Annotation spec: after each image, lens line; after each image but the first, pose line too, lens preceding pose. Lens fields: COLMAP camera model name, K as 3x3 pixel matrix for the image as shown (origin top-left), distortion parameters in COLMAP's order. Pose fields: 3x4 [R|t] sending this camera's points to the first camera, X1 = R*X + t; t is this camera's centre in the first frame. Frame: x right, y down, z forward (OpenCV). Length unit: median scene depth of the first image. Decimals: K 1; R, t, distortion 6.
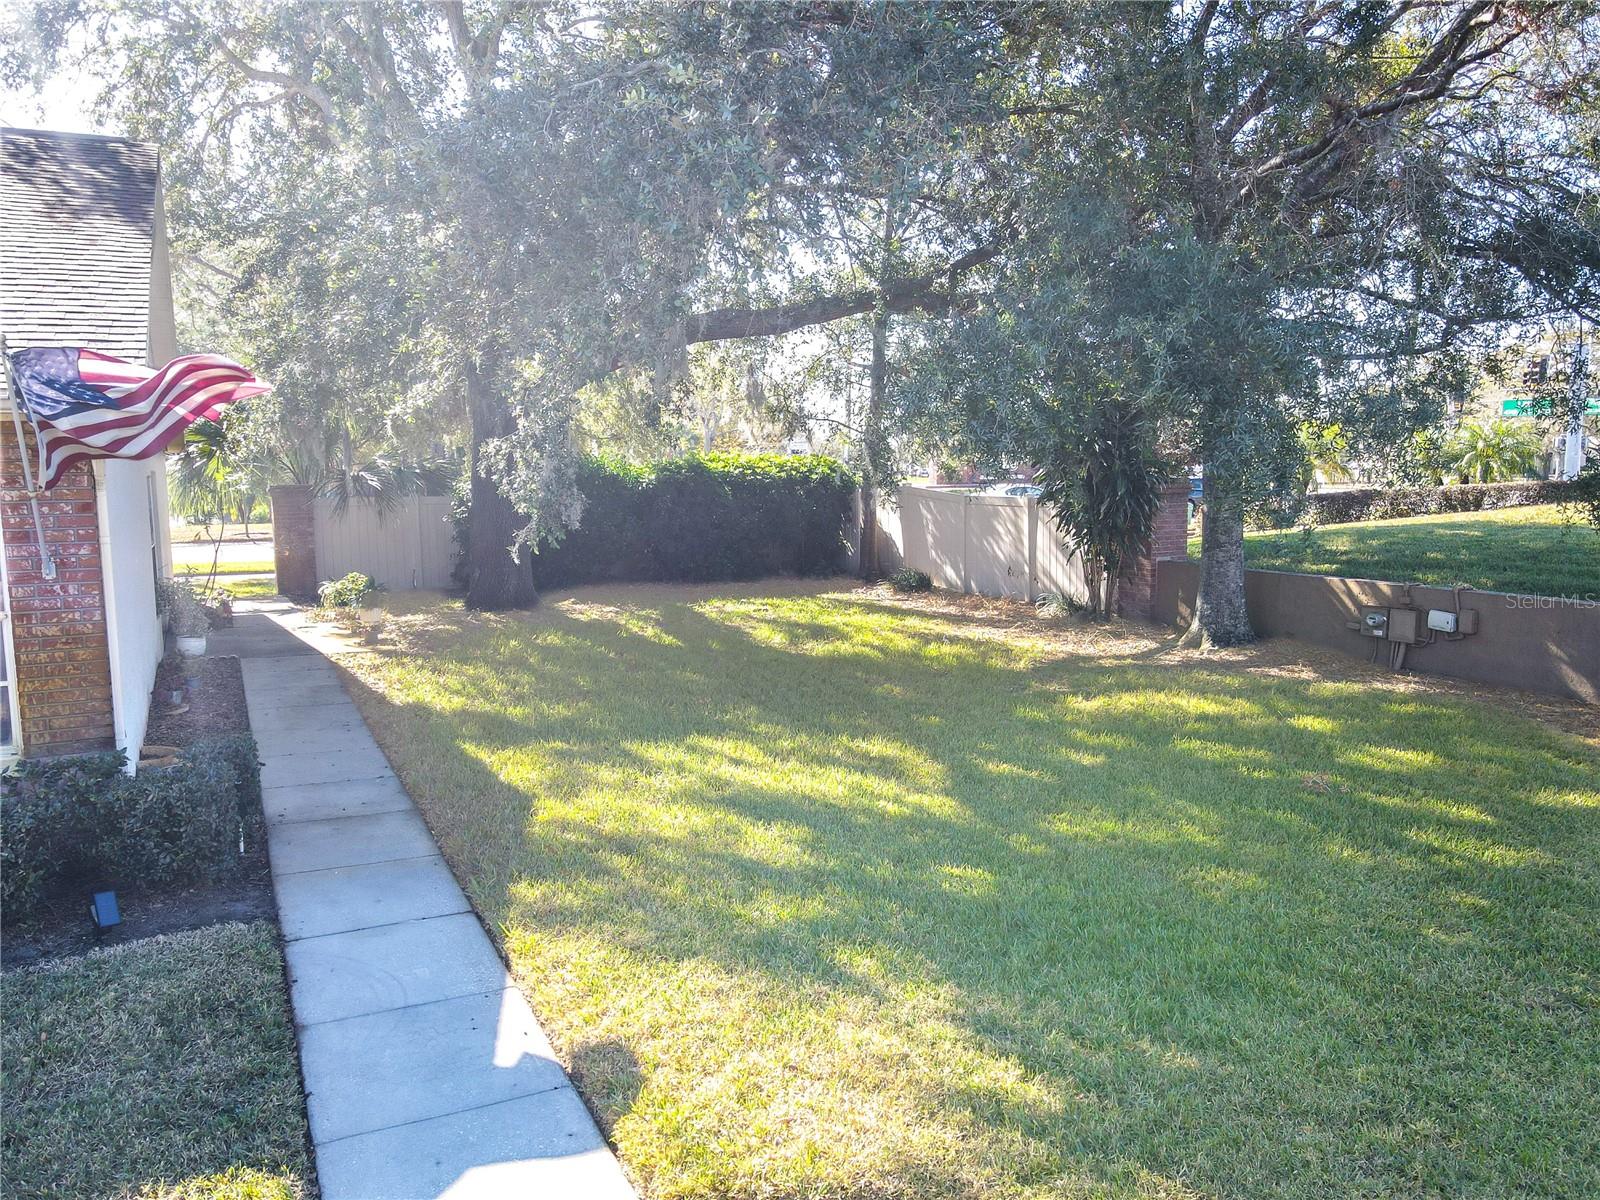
lens RADIAL K [[1126.2, 0, 794.9], [0, 1126.2, 605.5], [0, 0, 1]] dist [0.009216, -0.004366]
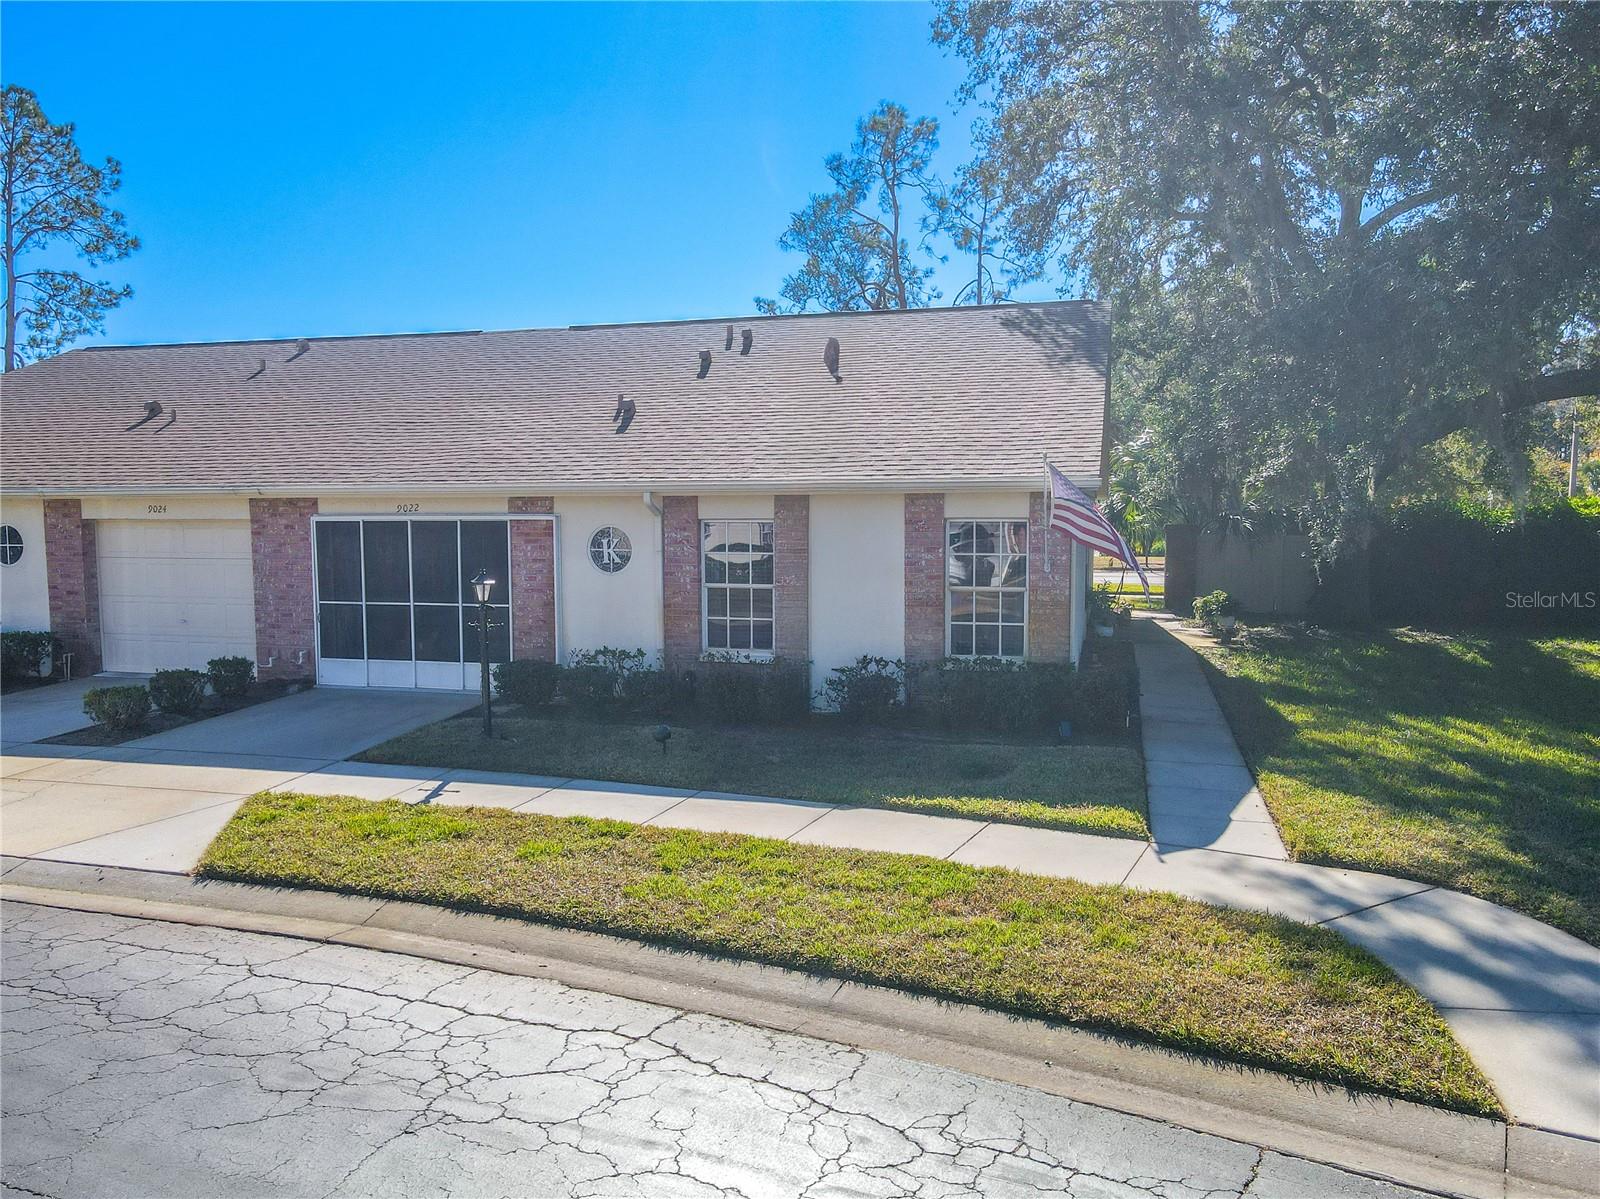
lens RADIAL K [[1126.2, 0, 794.9], [0, 1126.2, 605.0], [0, 0, 1]] dist [0.009216, -0.004366]
pose [[0.727849, 0.058492, -0.683238, 0.166125], [-0.084153, 0.996443, -0.004342, 0.037017], [0.680554, 0.060657, 0.730183, -0.334138]]
